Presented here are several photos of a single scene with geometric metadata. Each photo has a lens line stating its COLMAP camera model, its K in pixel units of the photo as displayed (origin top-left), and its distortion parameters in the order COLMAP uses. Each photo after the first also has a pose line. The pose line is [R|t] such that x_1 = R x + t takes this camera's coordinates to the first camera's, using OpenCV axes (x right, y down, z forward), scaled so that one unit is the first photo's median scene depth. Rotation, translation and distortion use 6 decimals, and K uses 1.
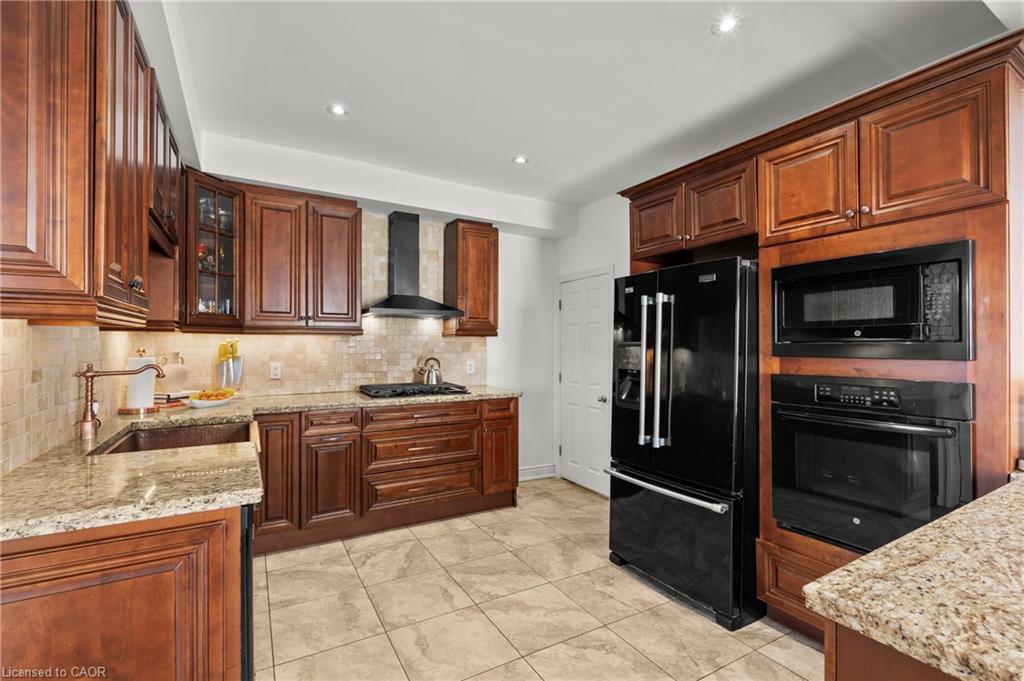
lens RADIAL K [[451.7, 0, 509.2], [0, 451.7, 345.5], [0, 0, 1]] dist [-0.008051, 0.001274]
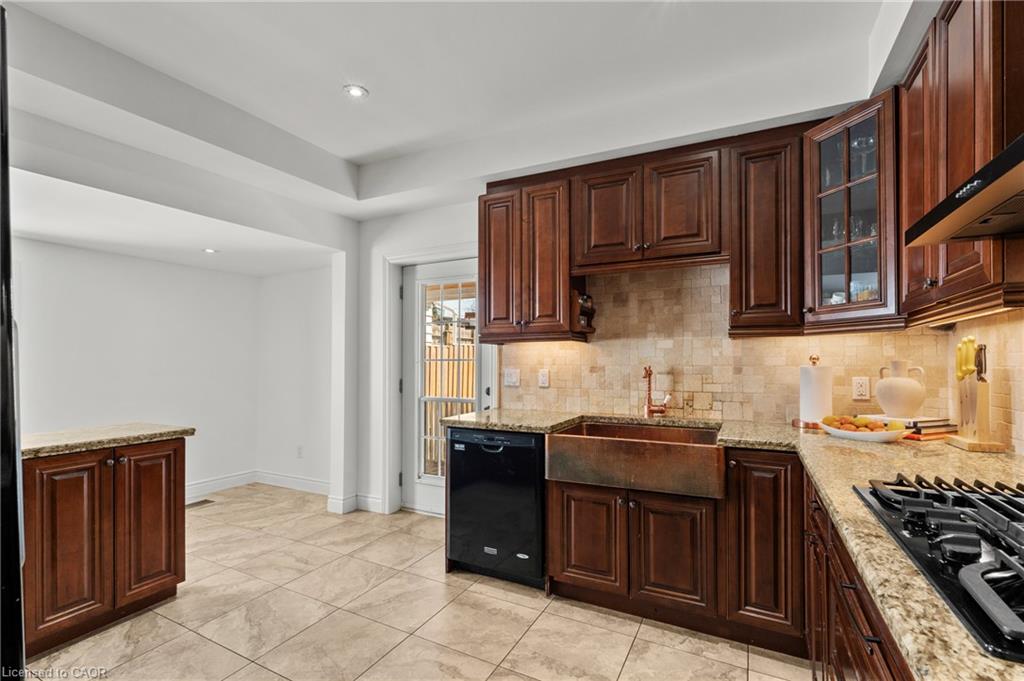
lens RADIAL K [[451.7, 0, 521.6], [0, 451.7, 352.1], [0, 0, 1]] dist [-0.008051, 0.001274]
pose [[-0.822776, -0.010828, -0.568263, 0.143469], [-0.002697, 0.999882, -0.015147, 0.013029], [0.568360, -0.010930, -0.822707, 1.229976]]
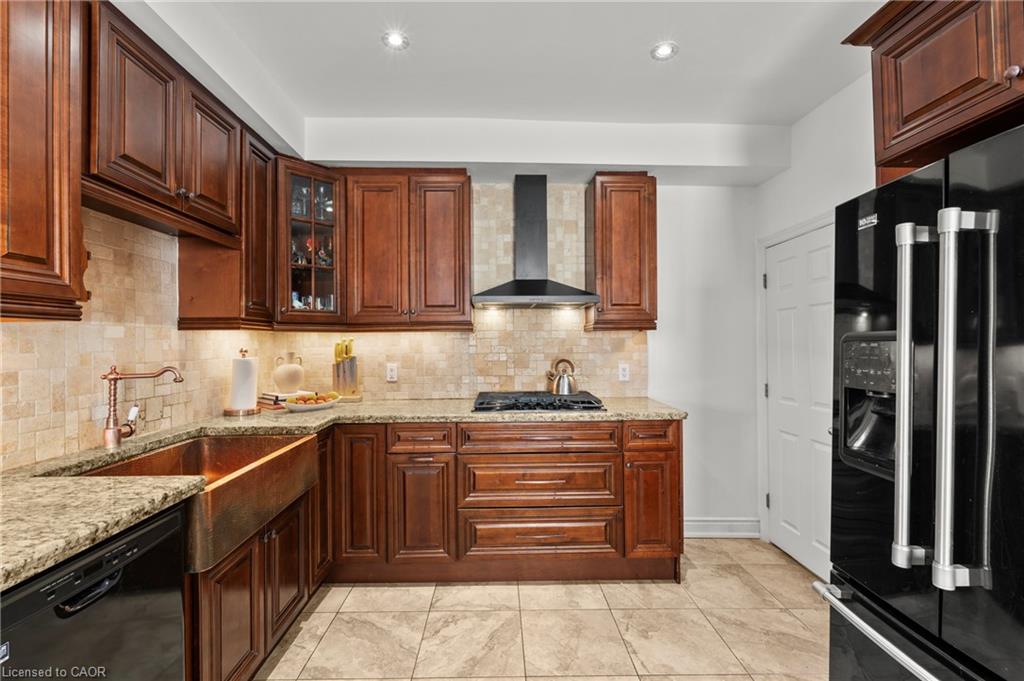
lens RADIAL K [[451.7, 0, 514.0], [0, 451.7, 341.3], [0, 0, 1]] dist [-0.008051, 0.001274]
pose [[0.886843, -0.010070, -0.461960, 0.132427], [0.006930, 0.999940, -0.008493, 0.003175], [0.462018, 0.004331, 0.886860, 0.355305]]
